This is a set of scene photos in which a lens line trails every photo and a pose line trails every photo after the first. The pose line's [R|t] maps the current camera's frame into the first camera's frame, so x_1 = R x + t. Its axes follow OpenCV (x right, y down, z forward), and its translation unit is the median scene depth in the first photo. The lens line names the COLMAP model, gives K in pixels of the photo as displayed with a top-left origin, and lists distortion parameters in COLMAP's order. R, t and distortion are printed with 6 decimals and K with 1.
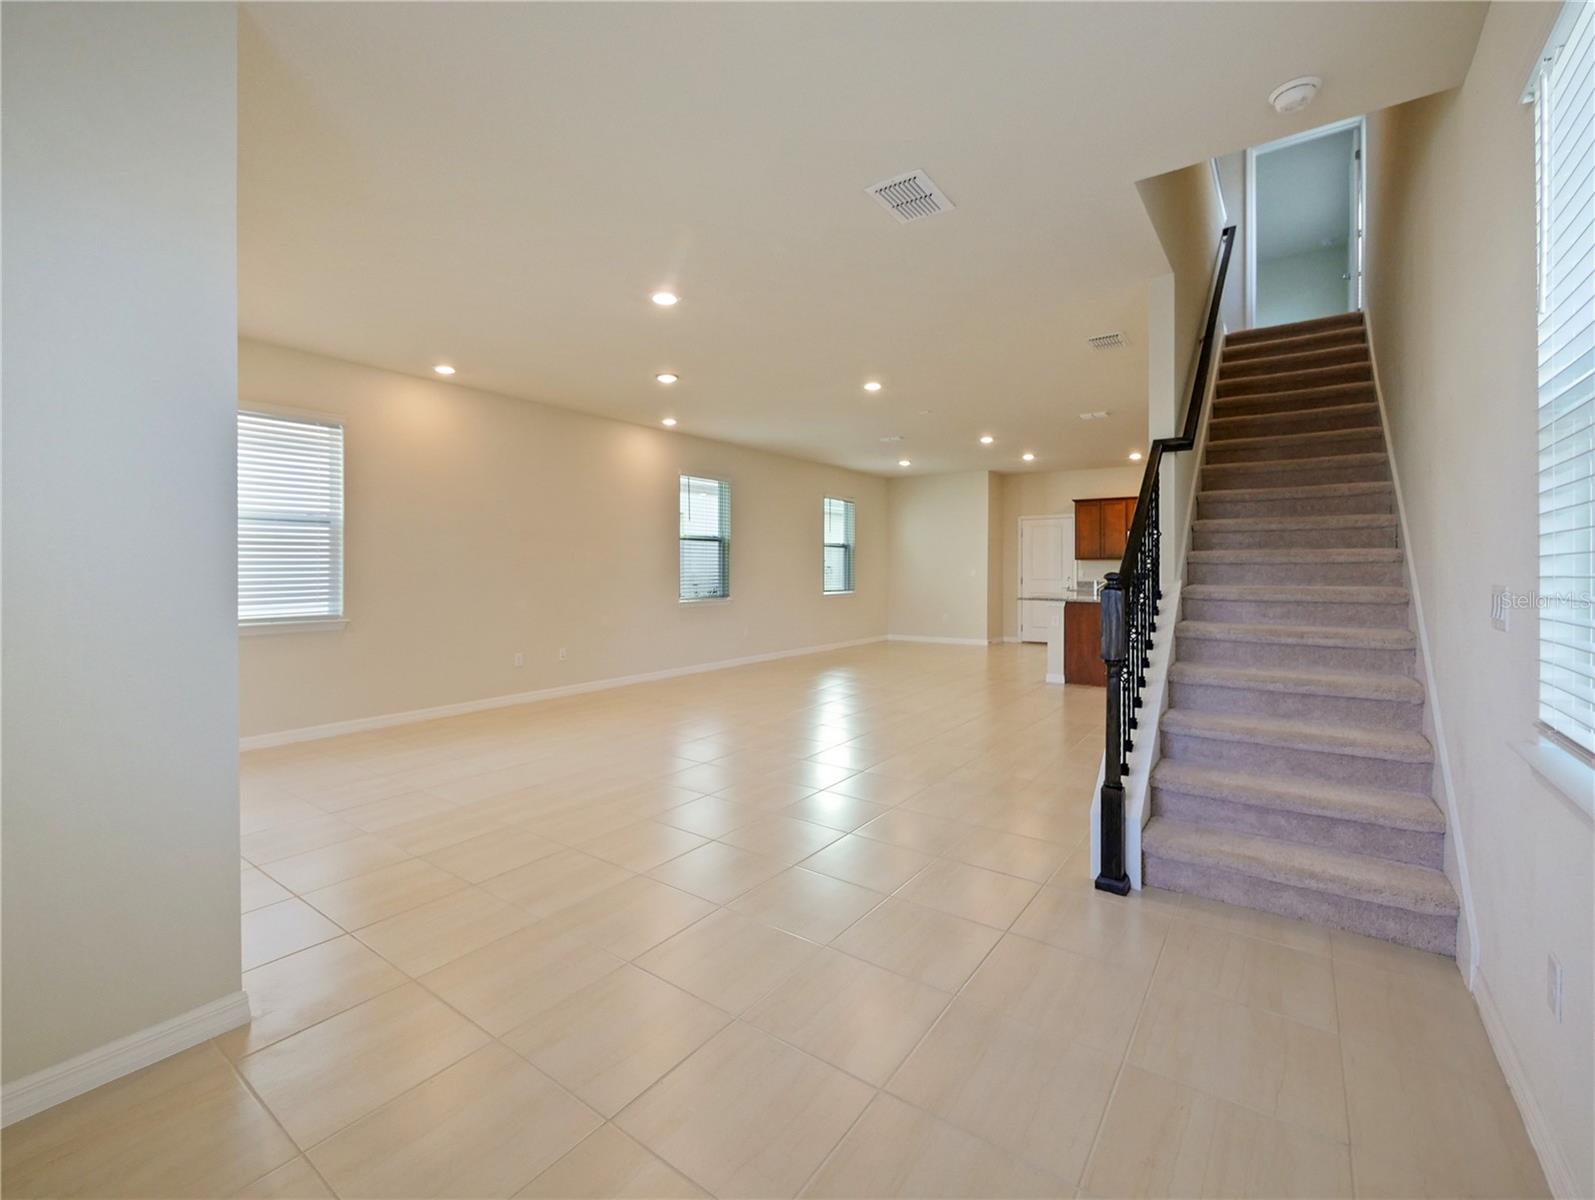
lens RADIAL K [[705.0, 0, 794.4], [0, 705.0, 573.3], [0, 0, 1]] dist [0.000705, 0.000103]
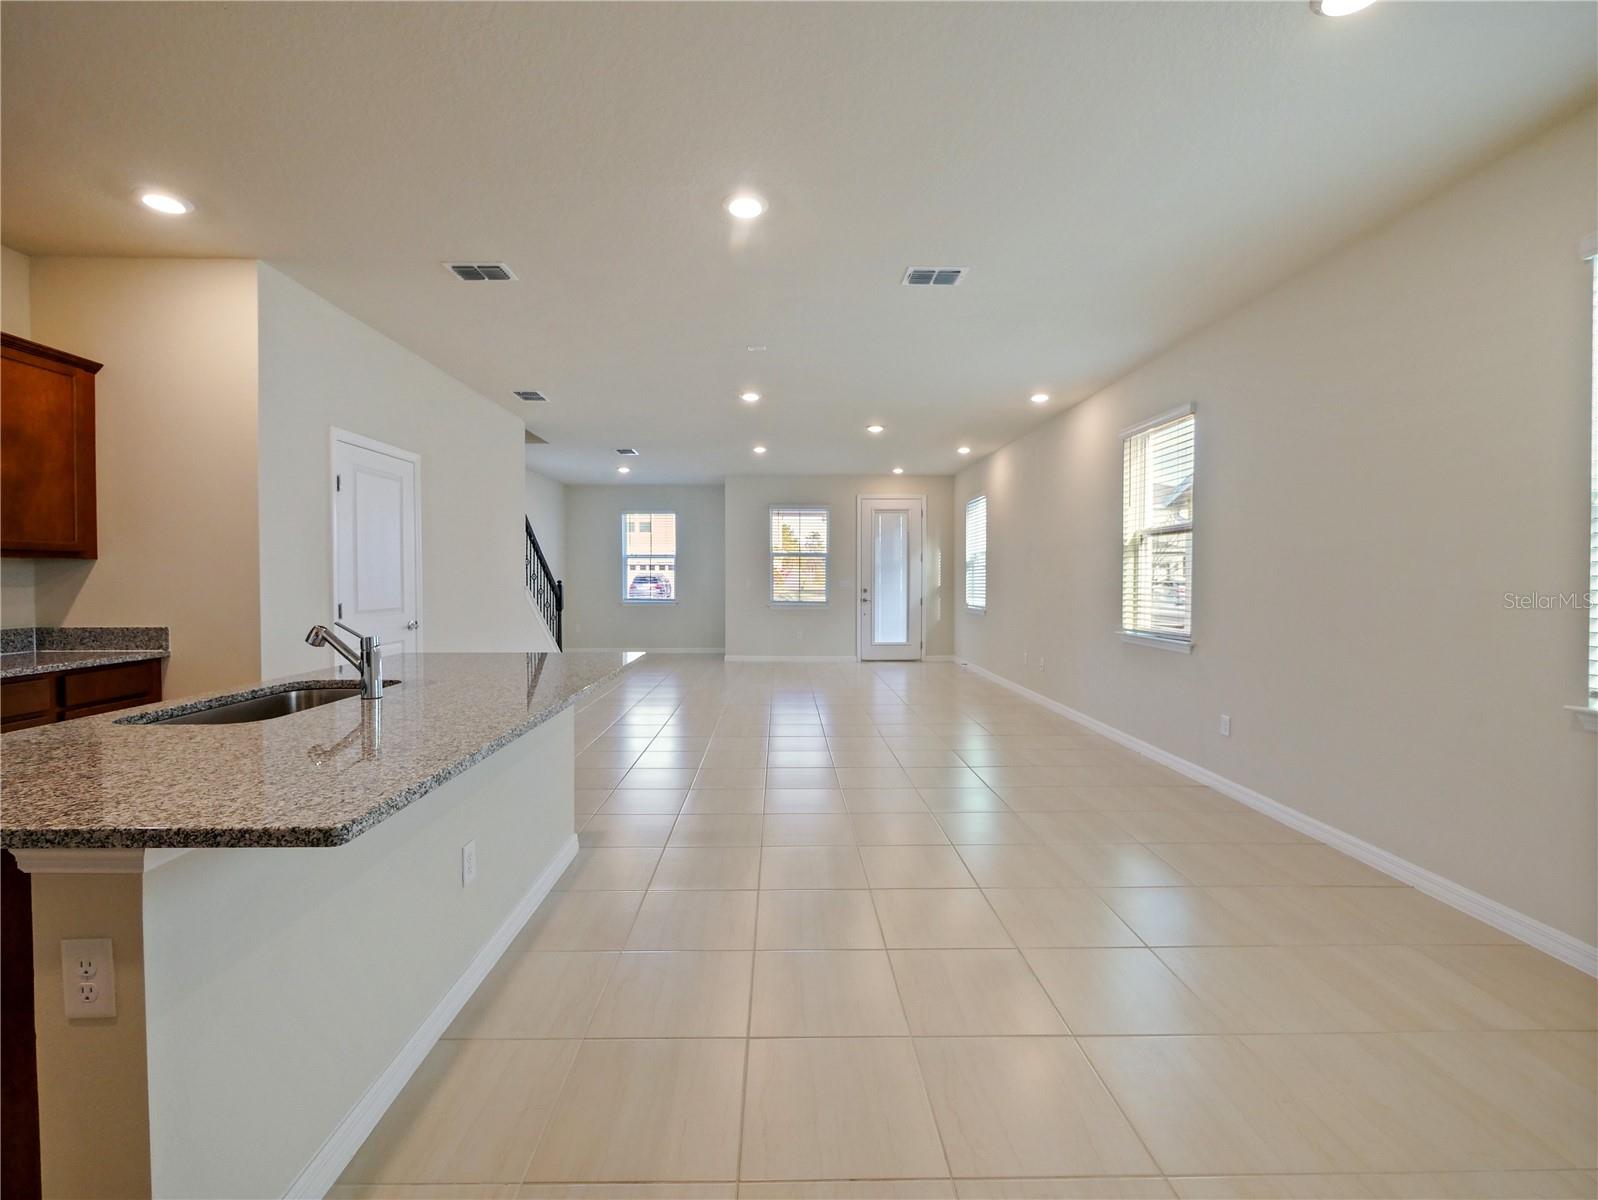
lens RADIAL K [[693.2, 0, 792.1], [0, 693.2, 599.6], [0, 0, 1]] dist [-0.002089, -0.000032]
pose [[-0.802320, 0.014729, -0.596713, 0.455936], [-0.009387, 0.999260, 0.037288, -0.015733], [0.596821, 0.035518, -0.801588, 1.294795]]
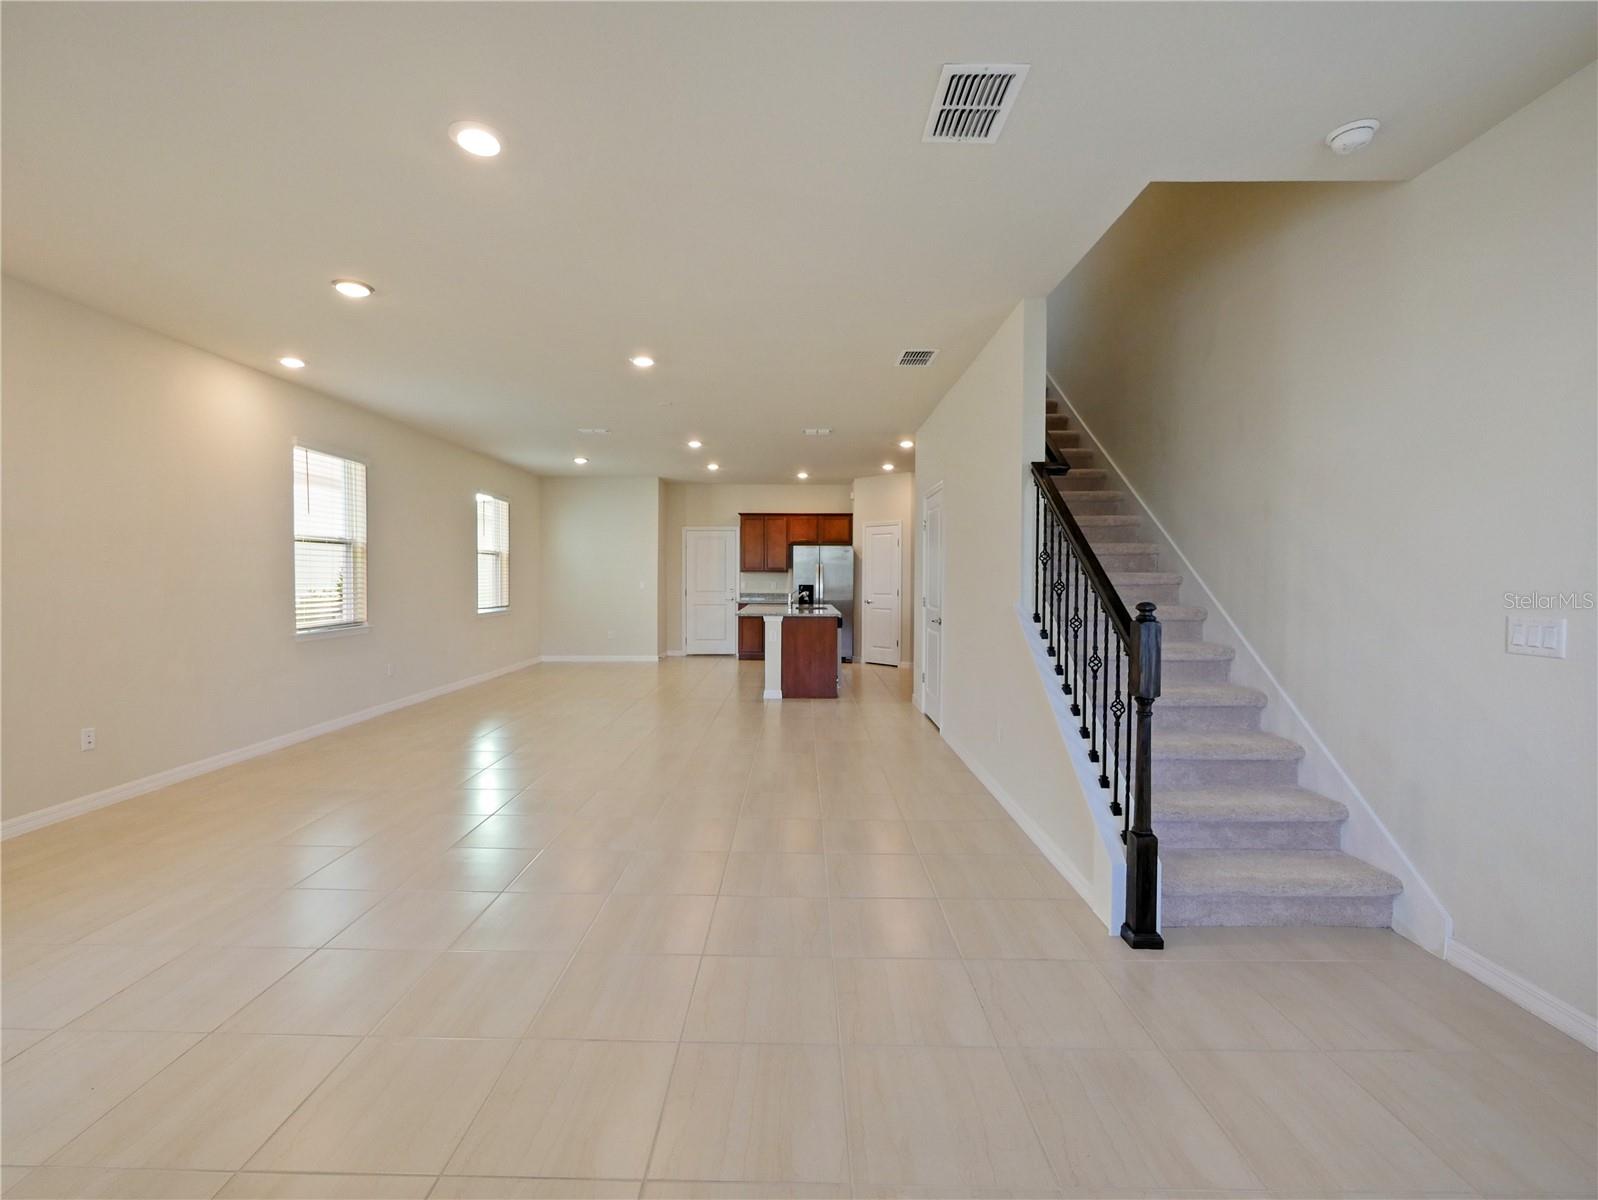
lens RADIAL K [[693.2, 0, 792.1], [0, 693.2, 599.6], [0, 0, 1]] dist [-0.002089, -0.000032]
pose [[0.821801, -0.015266, 0.569570, -0.145954], [-0.000713, 0.999613, 0.027821, -0.009896], [-0.569774, -0.023269, 0.821472, 0.171489]]
